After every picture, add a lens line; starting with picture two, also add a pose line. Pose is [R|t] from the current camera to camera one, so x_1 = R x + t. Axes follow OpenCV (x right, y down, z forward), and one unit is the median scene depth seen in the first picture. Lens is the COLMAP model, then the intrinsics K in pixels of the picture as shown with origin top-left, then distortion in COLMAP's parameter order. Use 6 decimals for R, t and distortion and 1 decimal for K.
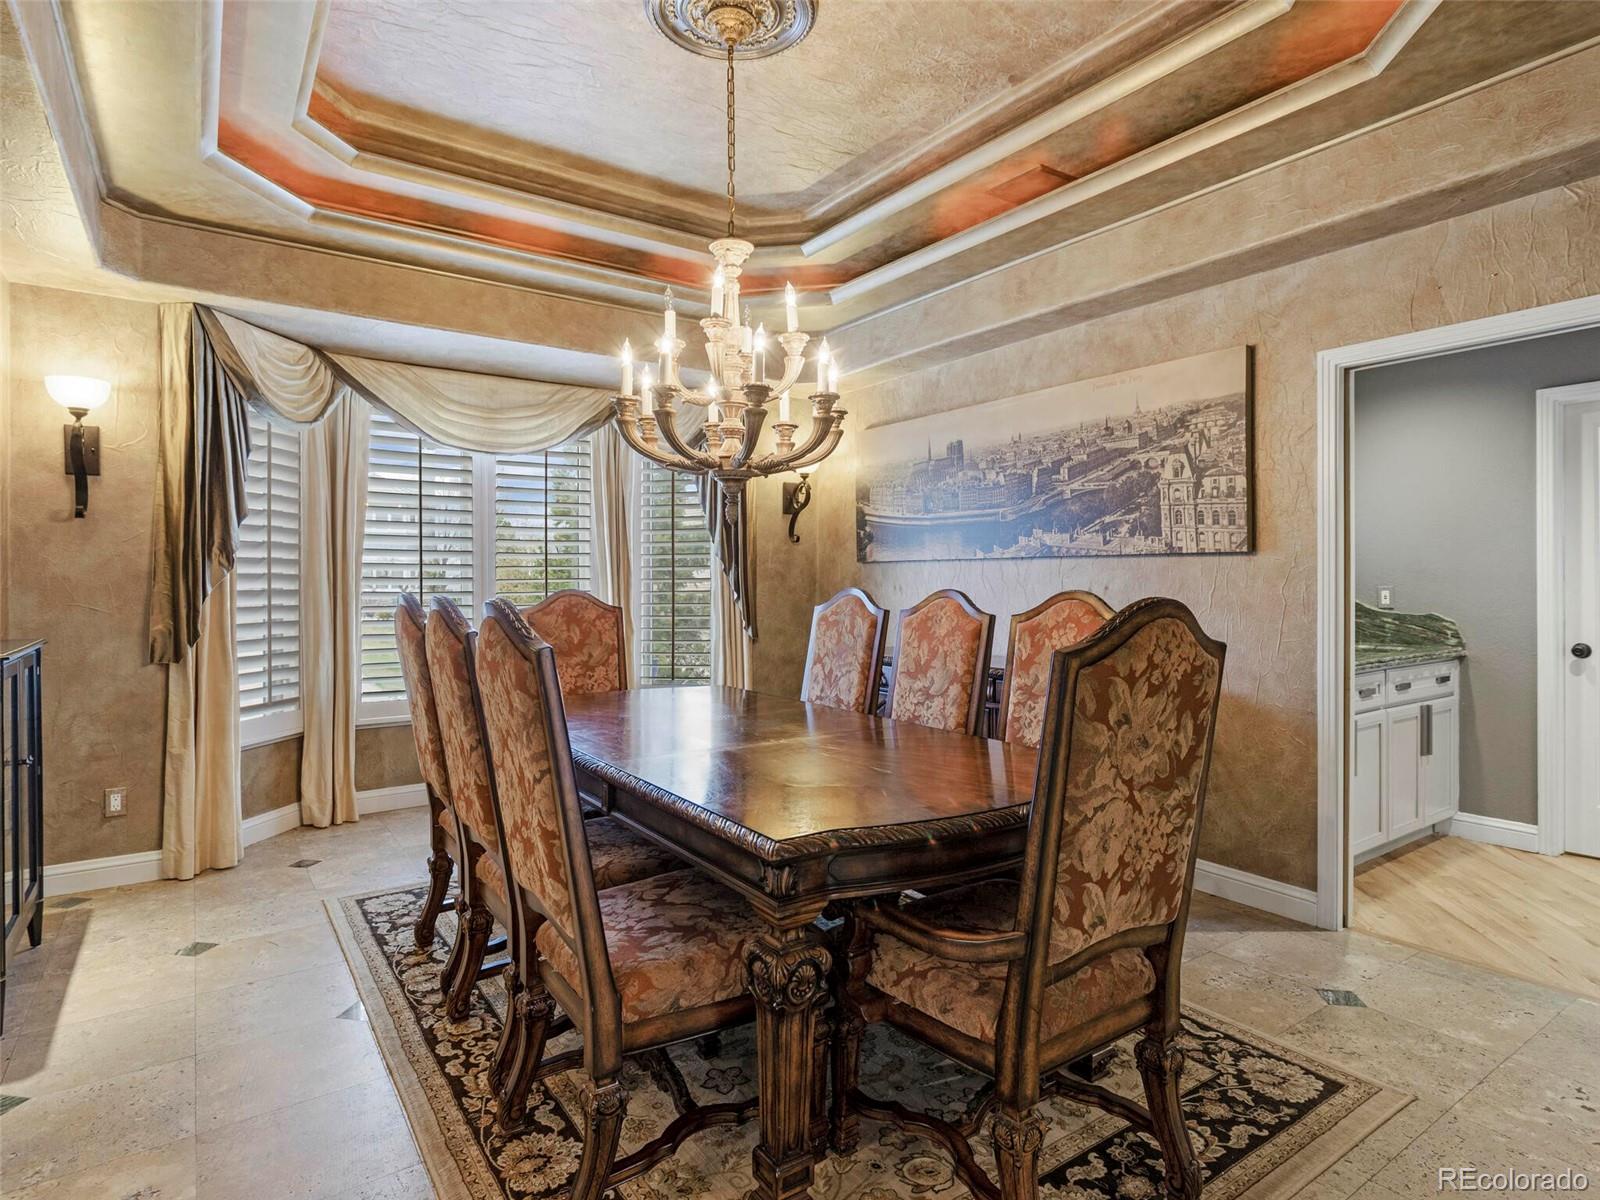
lens RADIAL K [[889.1, 0, 801.4], [0, 889.1, 592.0], [0, 0, 1]] dist [-0.003972, 0.001508]
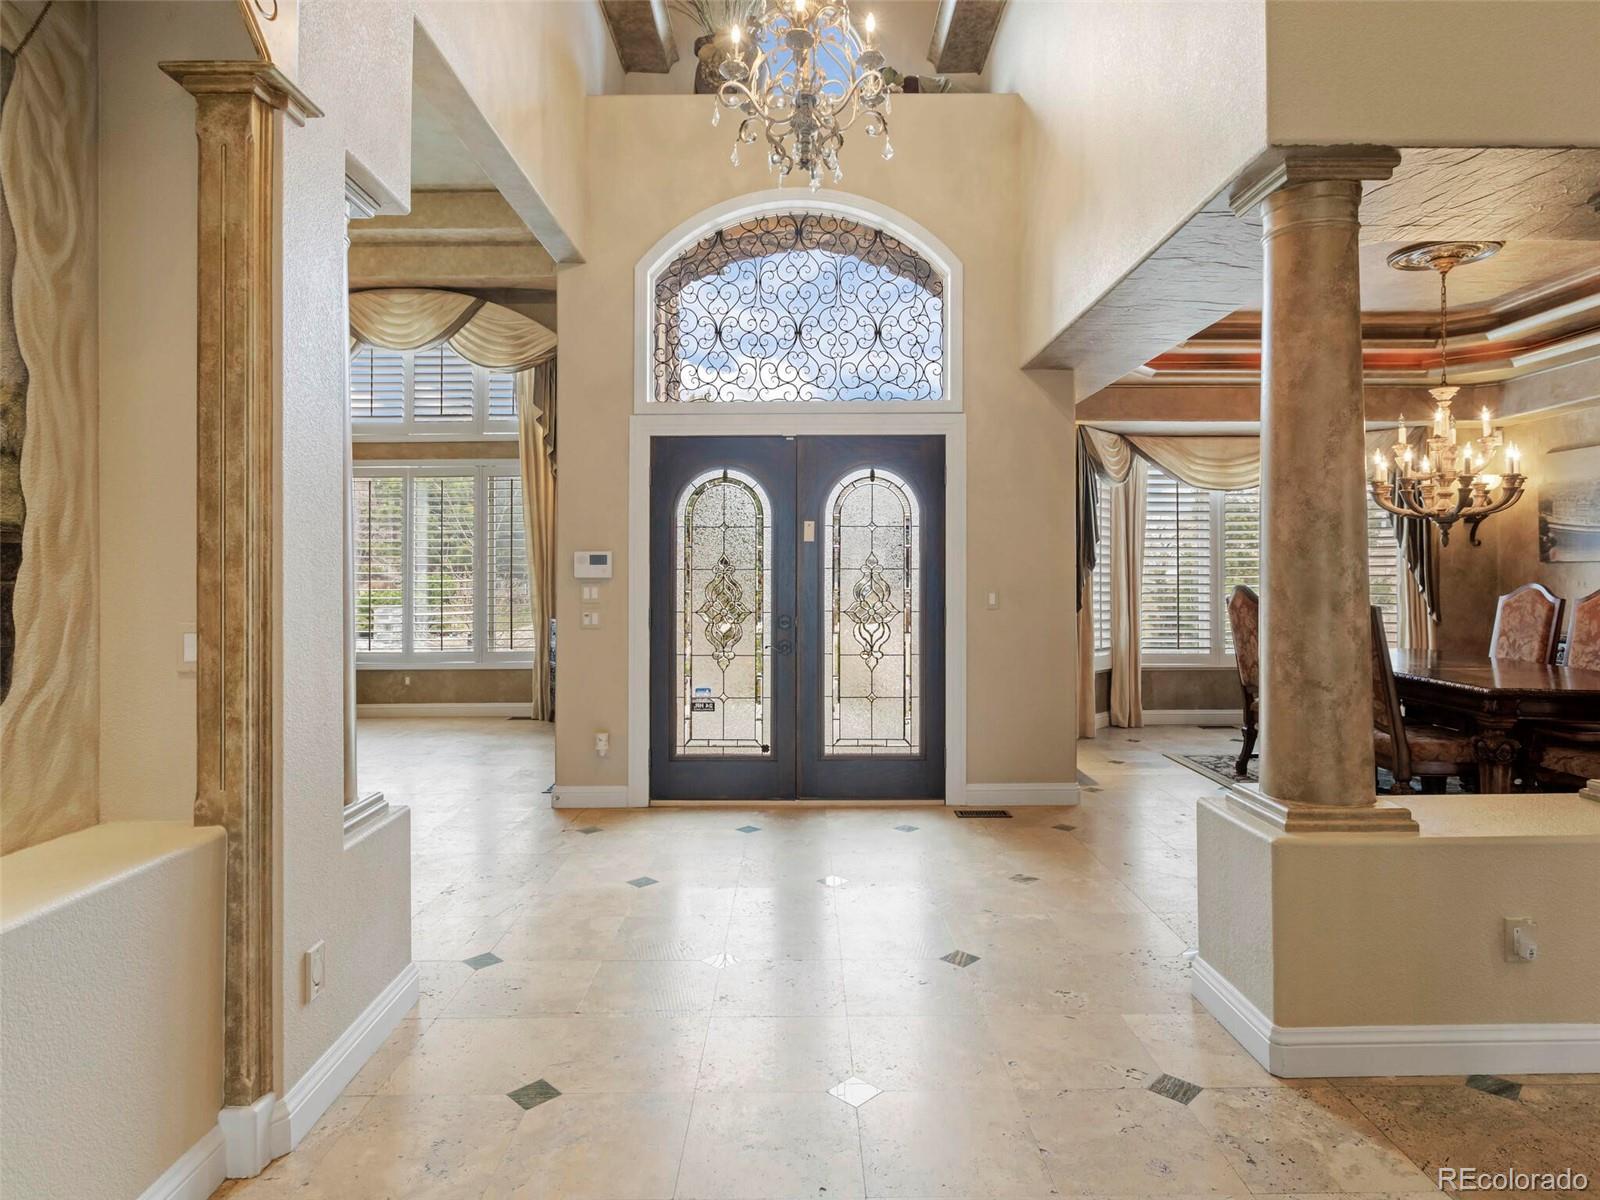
lens RADIAL K [[975.2, 0, 804.6], [0, 975.2, 559.6], [0, 0, 1]] dist [0.022763, 0.000304]
pose [[0.833888, -0.004576, -0.551914, -0.036058], [-0.008457, 0.999742, -0.021065, 0.000234], [0.551869, 0.022234, 0.833635, -0.814507]]
